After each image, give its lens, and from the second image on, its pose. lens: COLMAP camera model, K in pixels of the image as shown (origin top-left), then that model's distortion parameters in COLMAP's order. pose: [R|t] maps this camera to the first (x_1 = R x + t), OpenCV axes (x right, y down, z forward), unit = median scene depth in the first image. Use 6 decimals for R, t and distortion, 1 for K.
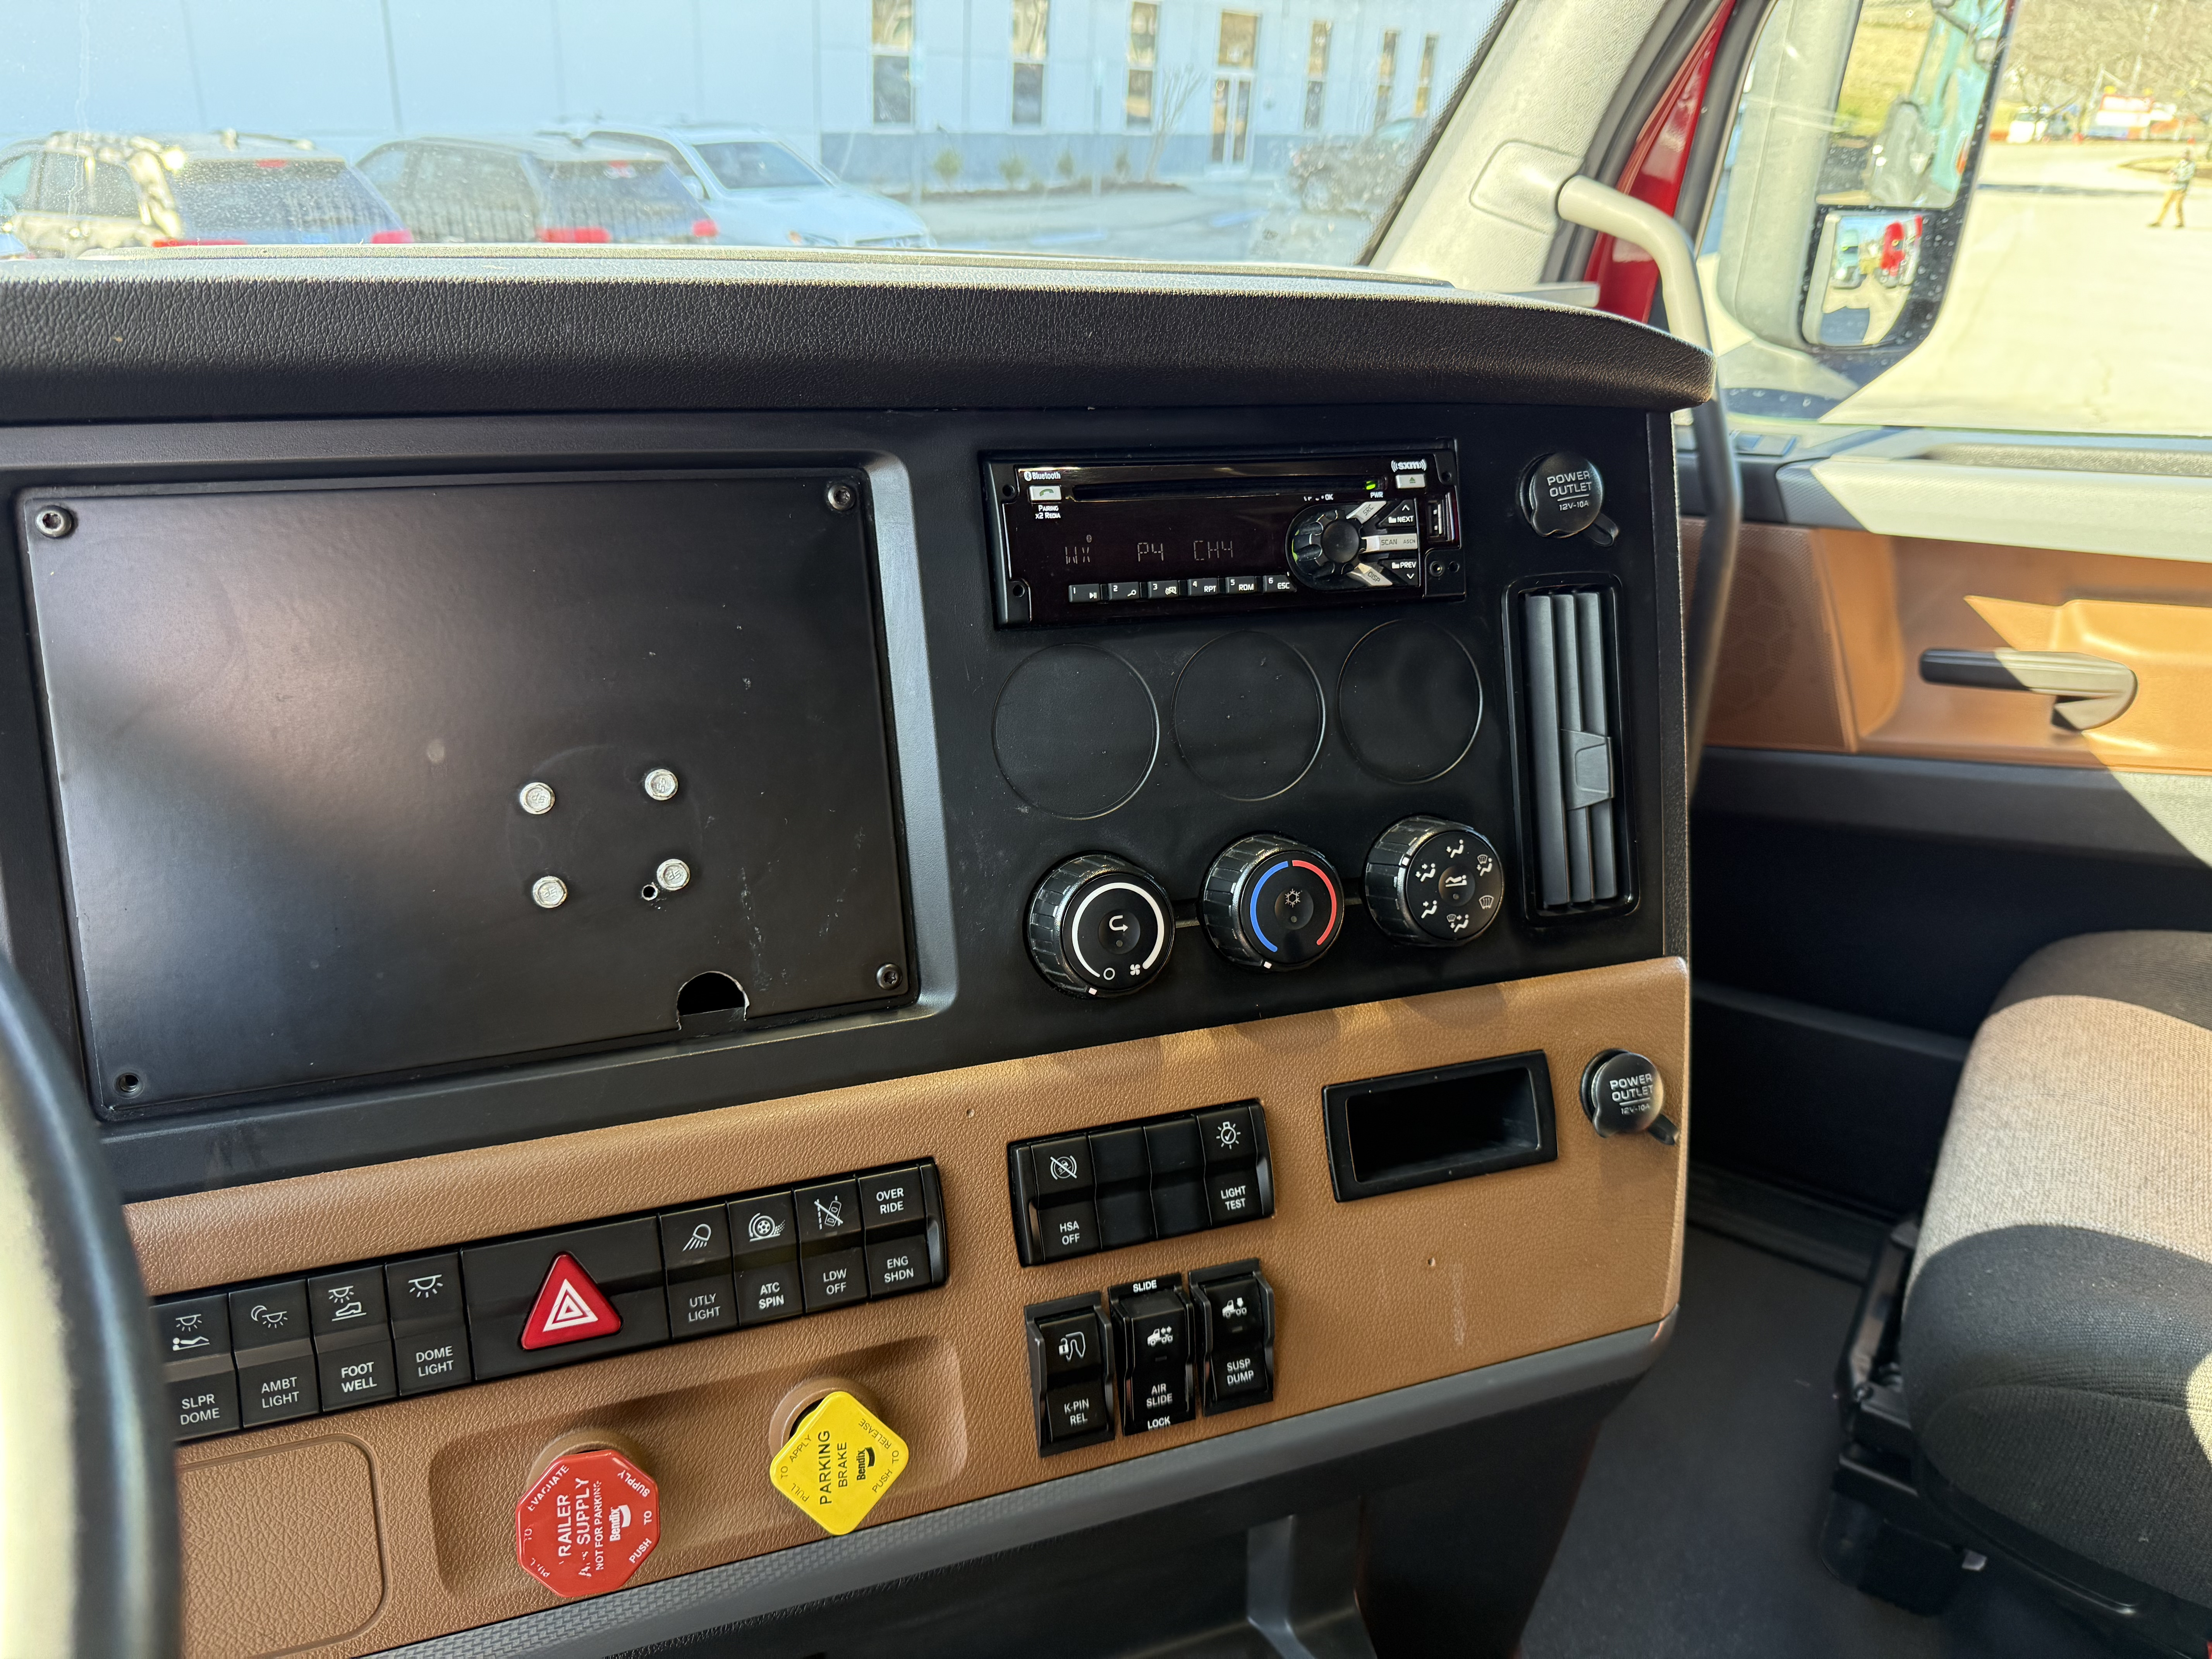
lens RADIAL K [[1555.1, 0, 1123.1], [0, 1555.1, 827.8], [0, 0, 1]] dist [0.004066, -0.009565]
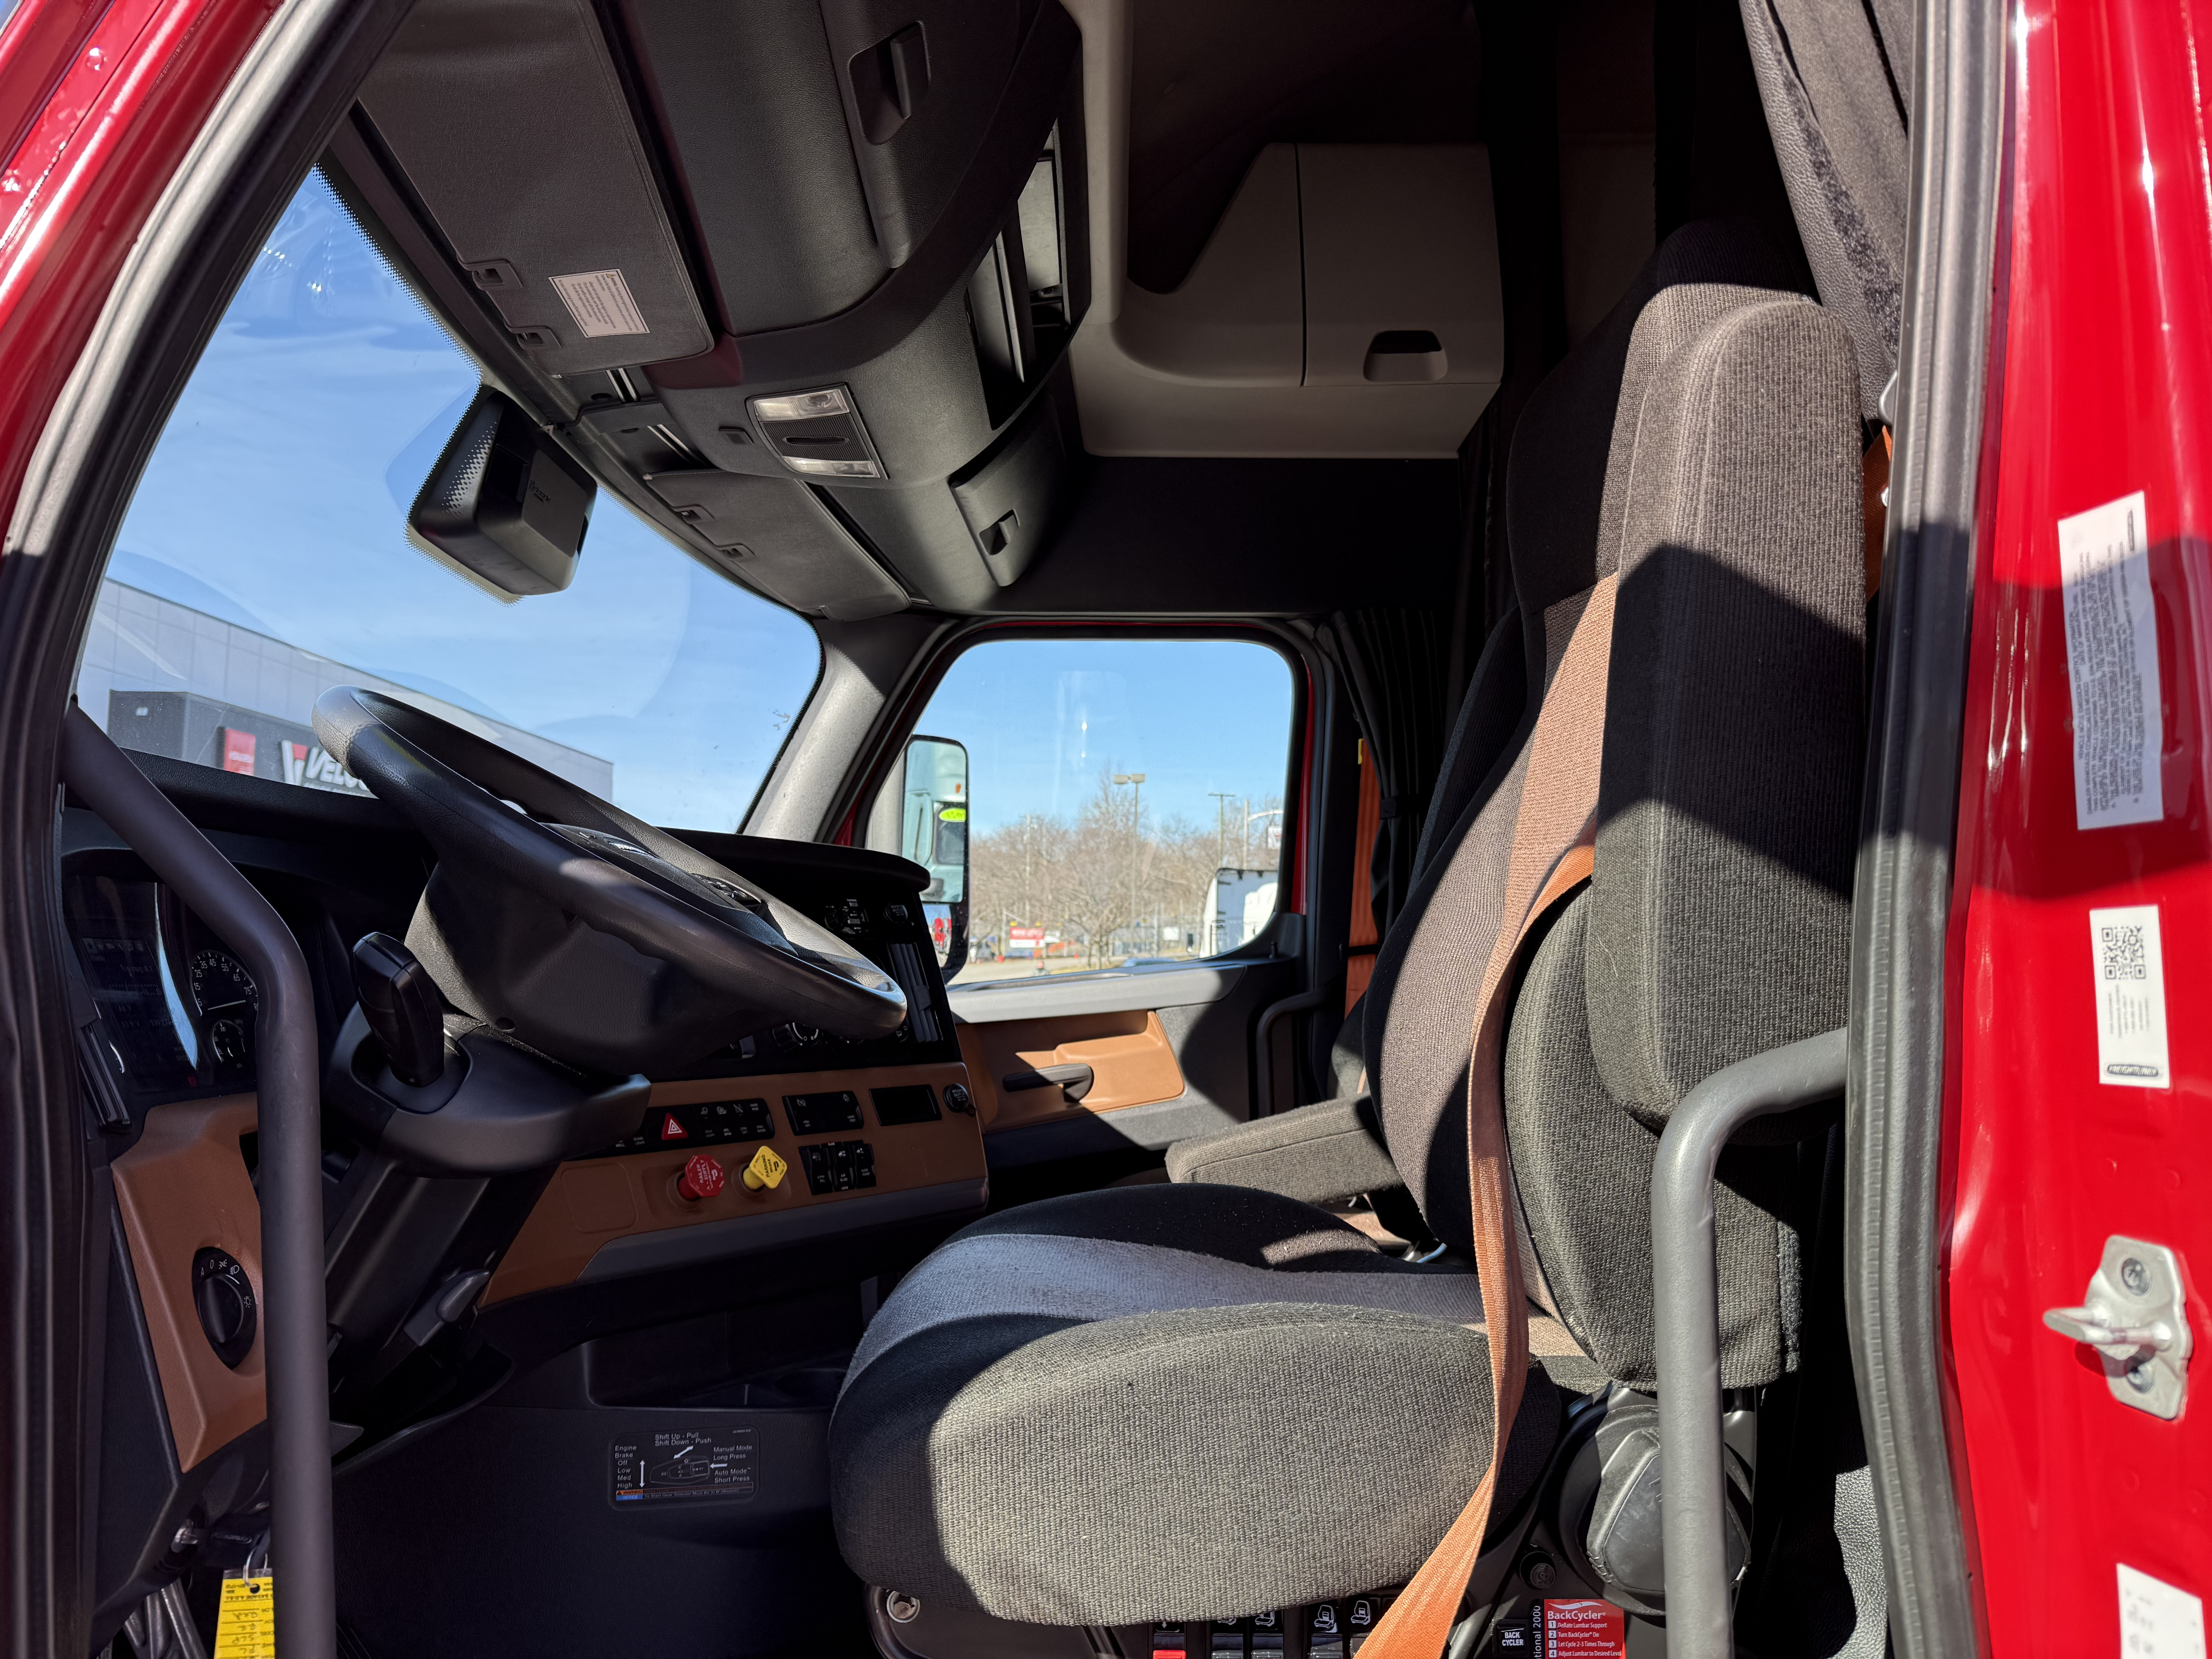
lens RADIAL K [[1555.1, 0, 1123.1], [0, 1555.1, 827.8], [0, 0, 1]] dist [0.004066, -0.009565]
pose [[0.829567, 0.009314, 0.558329, -0.522596], [0.267414, 0.871128, -0.411857, 0.504539], [-0.490212, 0.490968, 0.720168, -0.743706]]
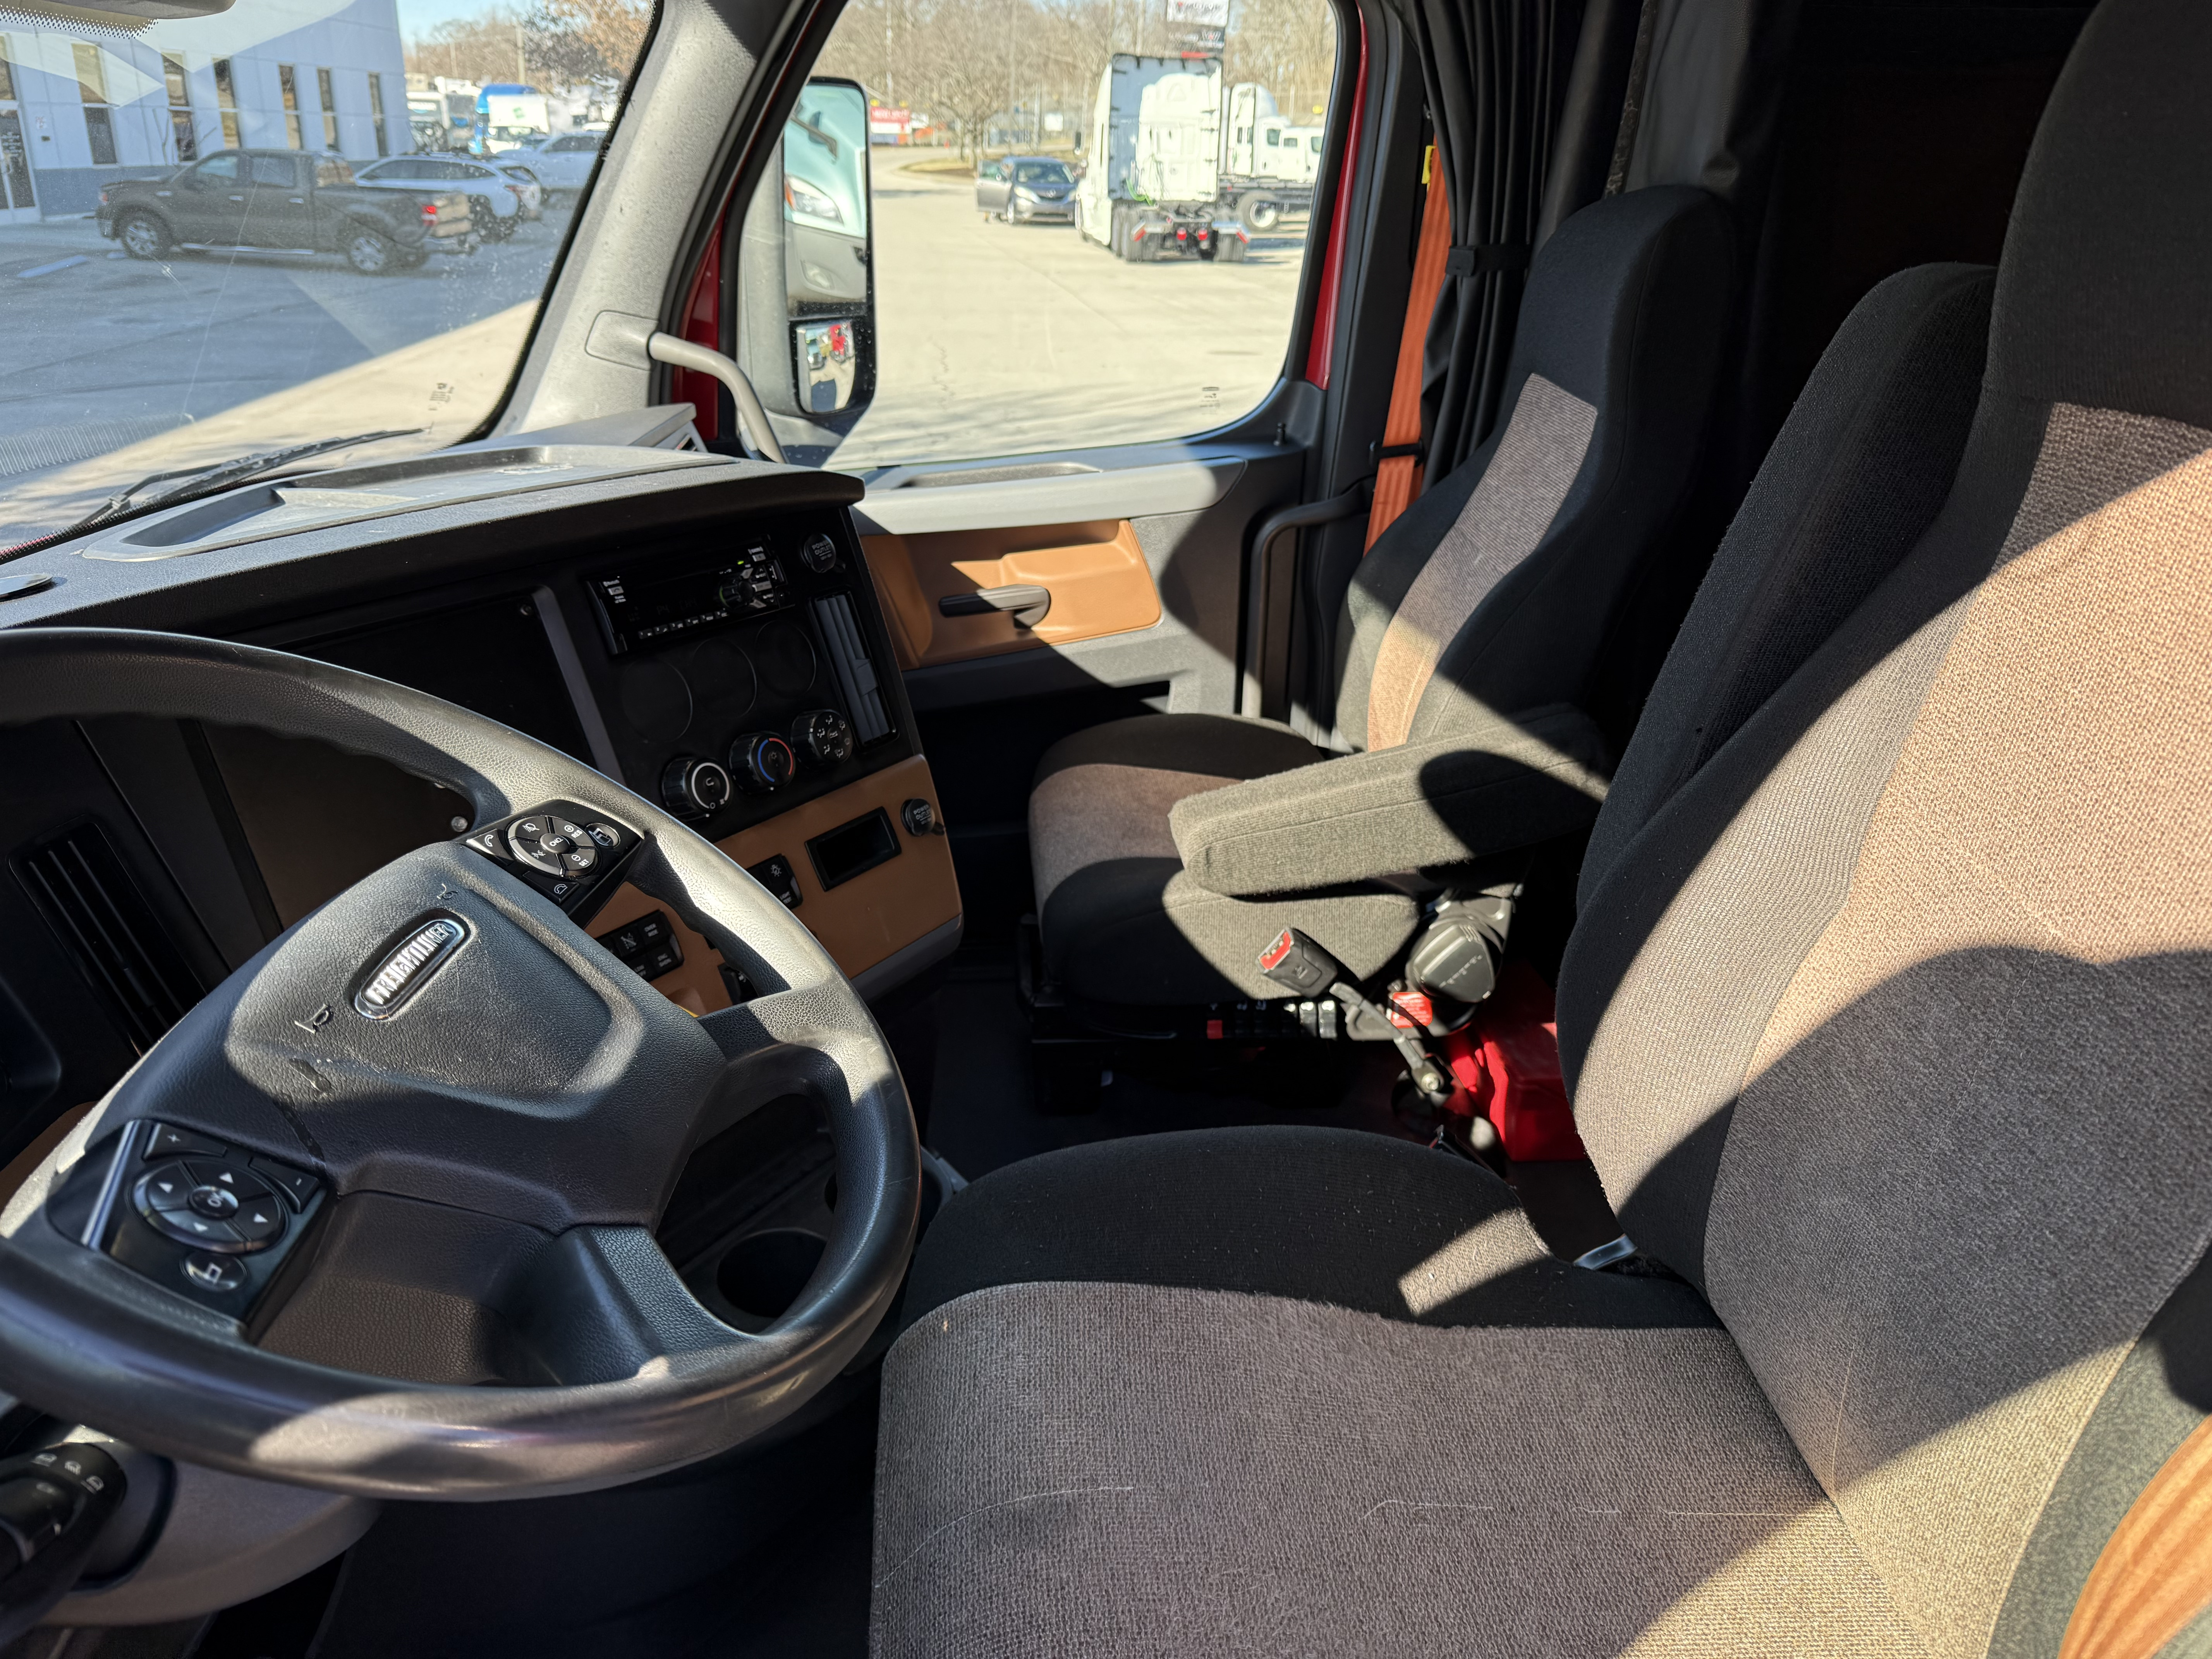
lens RADIAL K [[1577.3, 0, 1073.8], [0, 1577.3, 830.8], [0, 0, 1]] dist [0.005245, -0.005886]
pose [[0.803706, -0.255780, 0.537246, -0.343708], [0.260122, 0.963080, 0.069382, 0.045954], [-0.535157, 0.083987, 0.840567, -0.479669]]
